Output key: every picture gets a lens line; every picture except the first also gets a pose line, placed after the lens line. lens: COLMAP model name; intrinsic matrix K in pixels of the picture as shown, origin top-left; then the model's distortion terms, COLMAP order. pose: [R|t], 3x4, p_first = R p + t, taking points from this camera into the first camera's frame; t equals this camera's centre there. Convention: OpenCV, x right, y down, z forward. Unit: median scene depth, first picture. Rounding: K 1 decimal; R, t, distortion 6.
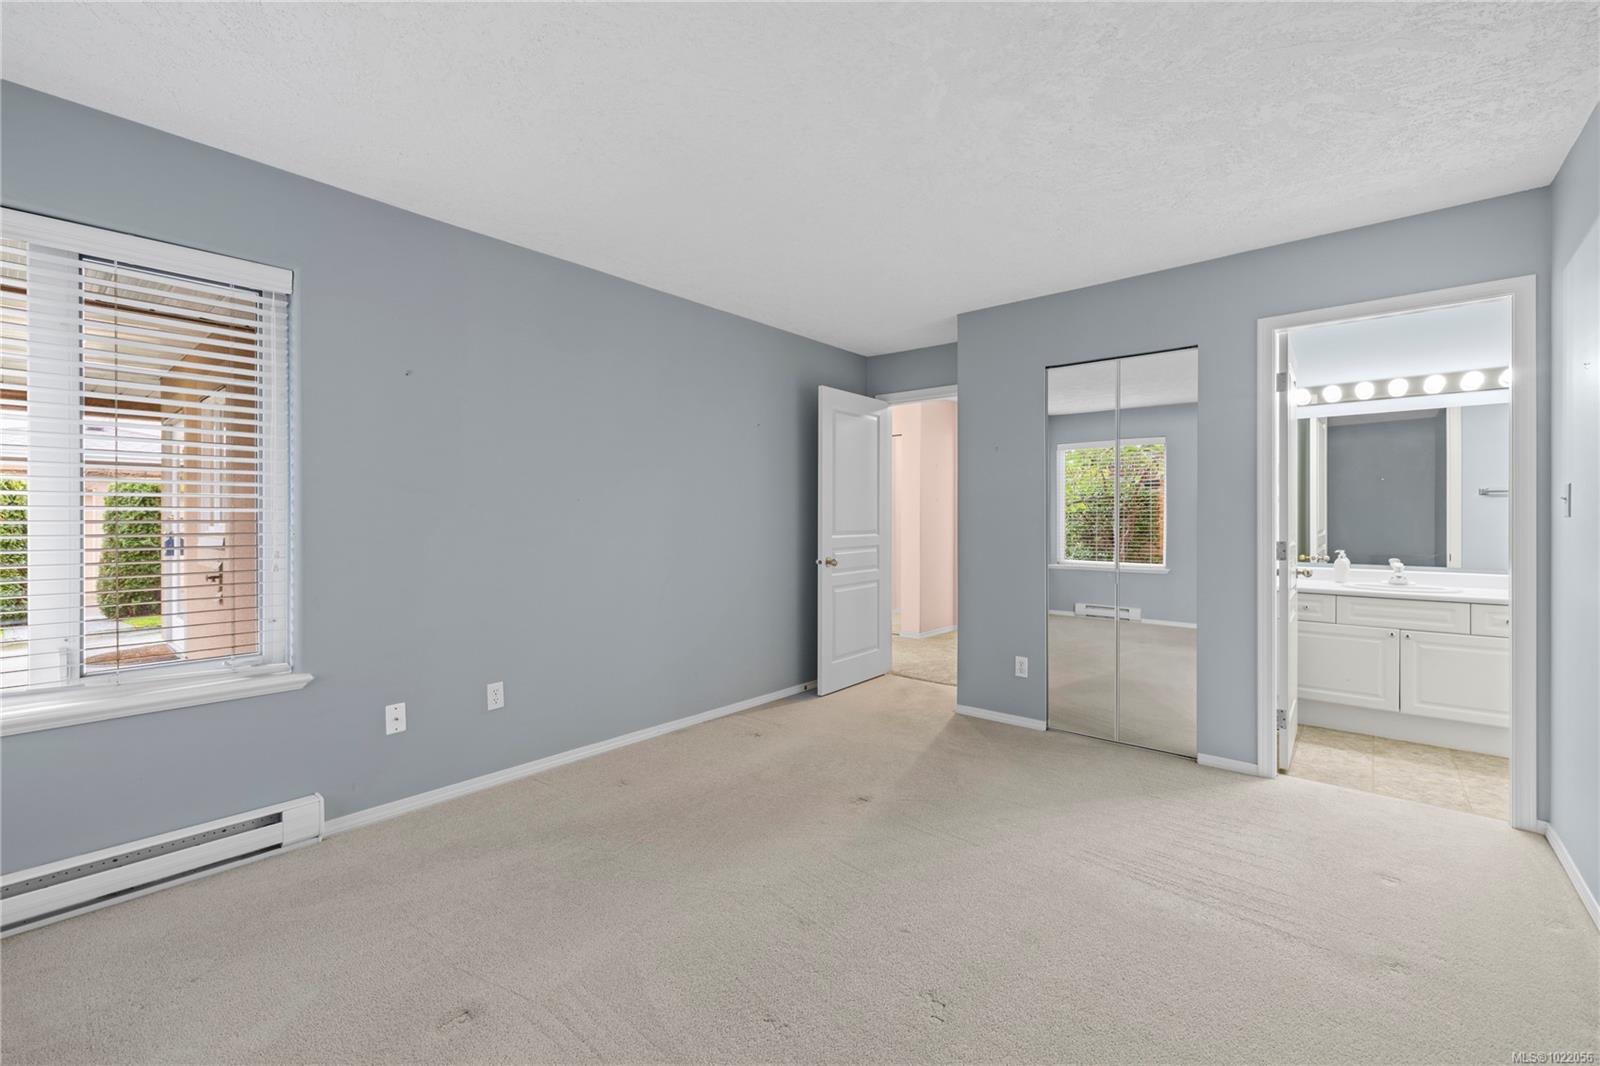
lens RADIAL K [[670.1, 0, 803.5], [0, 670.1, 529.2], [0, 0, 1]] dist [-0.000070, 0.000530]
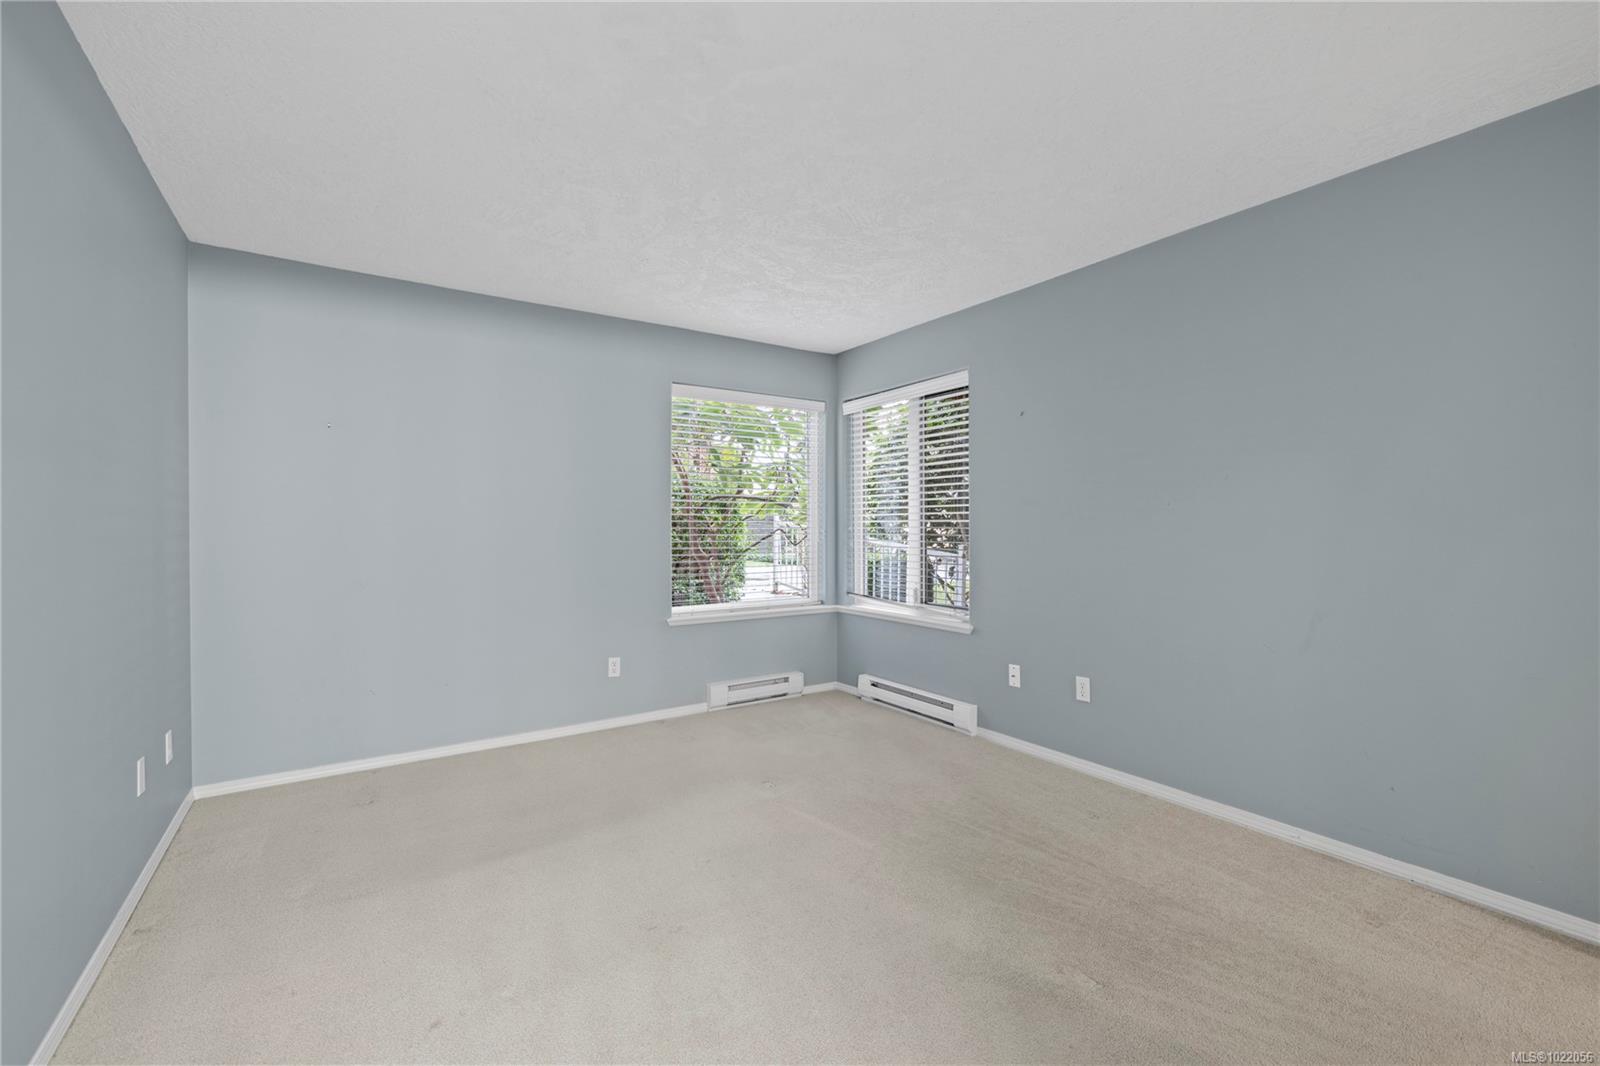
lens RADIAL K [[670.1, 0, 803.5], [0, 670.1, 529.2], [0, 0, 1]] dist [-0.000070, 0.000530]
pose [[-0.270635, 0.002992, -0.962677, 0.844983], [-0.014361, 0.999871, 0.007145, -0.014789], [0.962575, 0.015759, -0.270558, 1.013797]]
